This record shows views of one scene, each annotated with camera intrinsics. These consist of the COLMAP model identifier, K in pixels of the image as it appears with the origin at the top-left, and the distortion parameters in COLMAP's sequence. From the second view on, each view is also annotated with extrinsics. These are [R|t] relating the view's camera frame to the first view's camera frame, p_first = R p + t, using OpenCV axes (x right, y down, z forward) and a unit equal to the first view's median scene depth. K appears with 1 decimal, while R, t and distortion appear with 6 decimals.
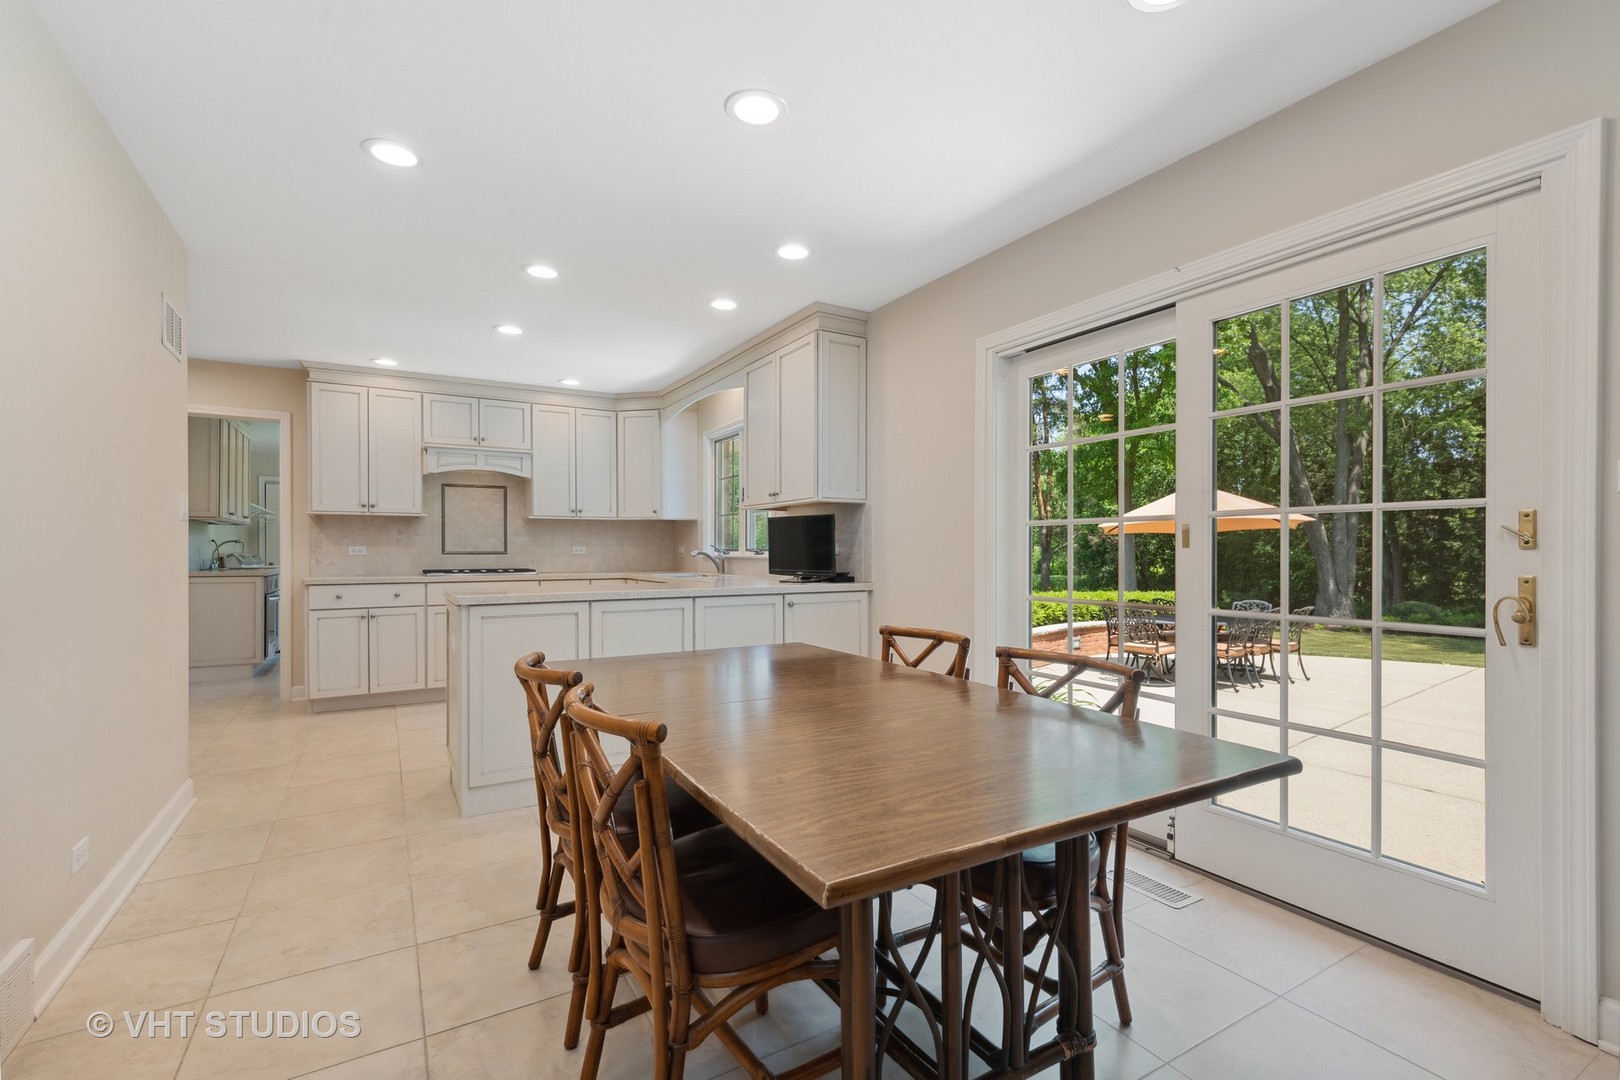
lens RADIAL K [[724.0, 0, 814.4], [0, 724.0, 549.6], [0, 0, 1]] dist [0.004289, 0.000110]
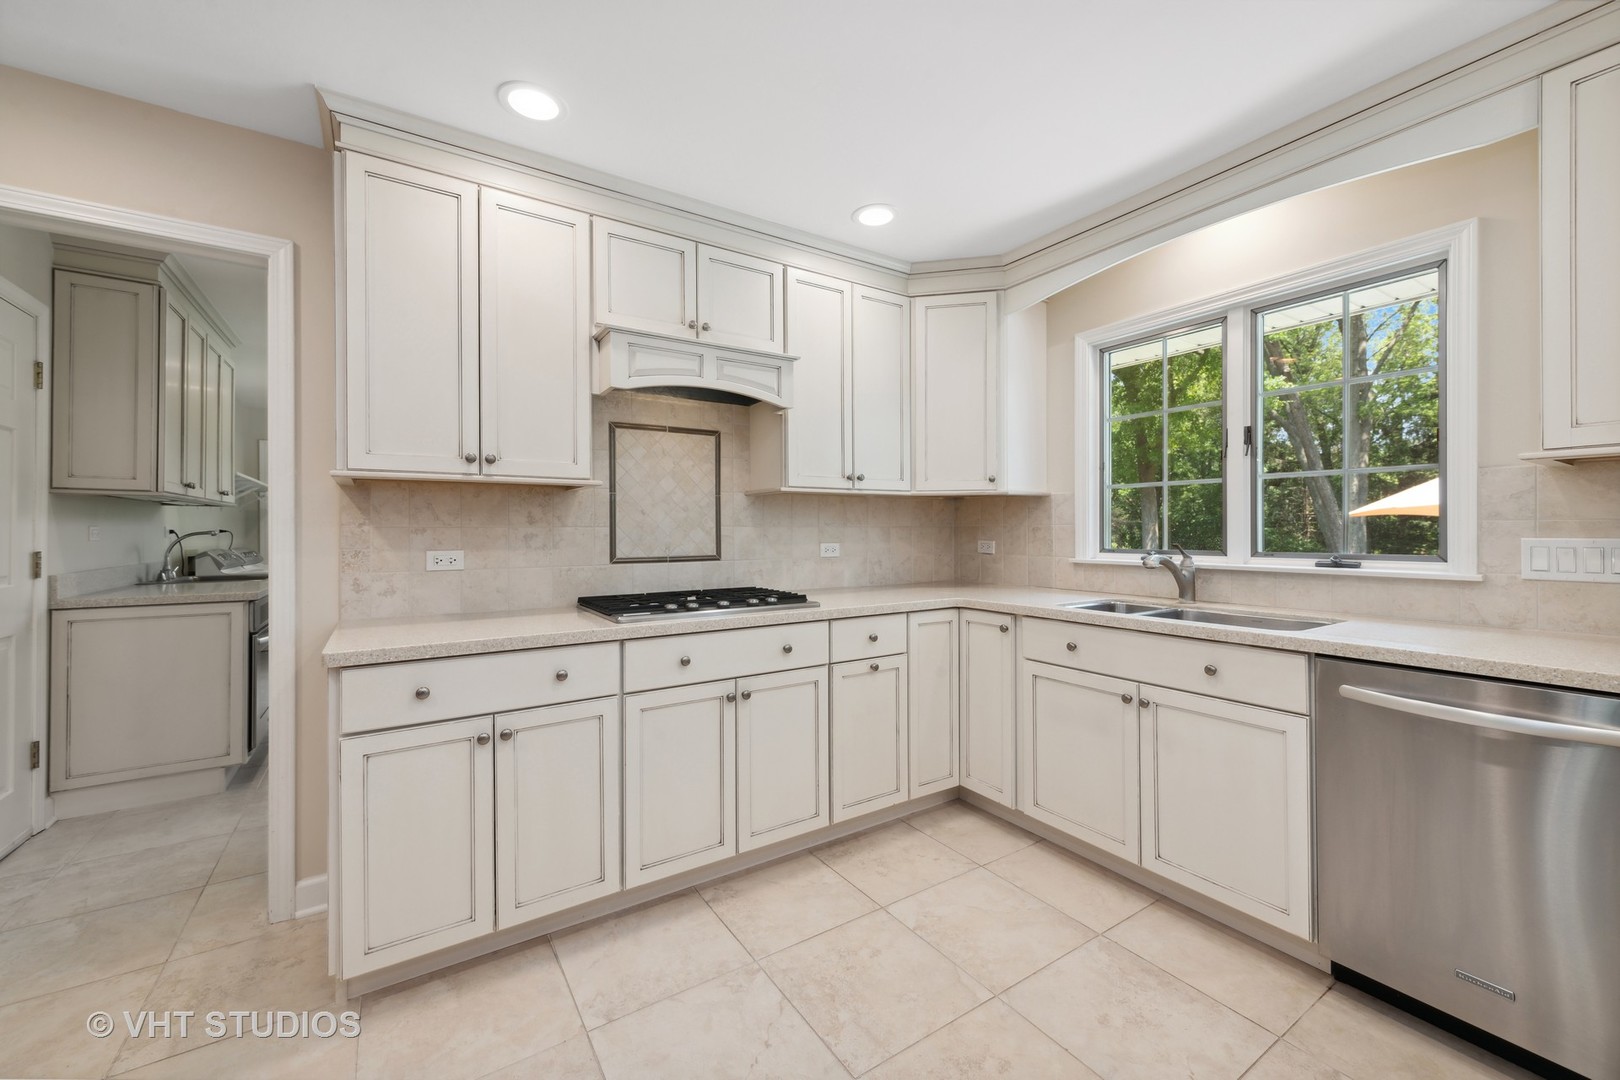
lens RADIAL K [[636.3, 0, 808.2], [0, 636.3, 525.5], [0, 0, 1]] dist [0.006658, -0.001474]
pose [[0.999254, -0.002210, 0.038546, -0.406150], [0.002425, 0.999982, -0.005518, -0.017192], [-0.038533, 0.005607, 0.999242, 0.573752]]
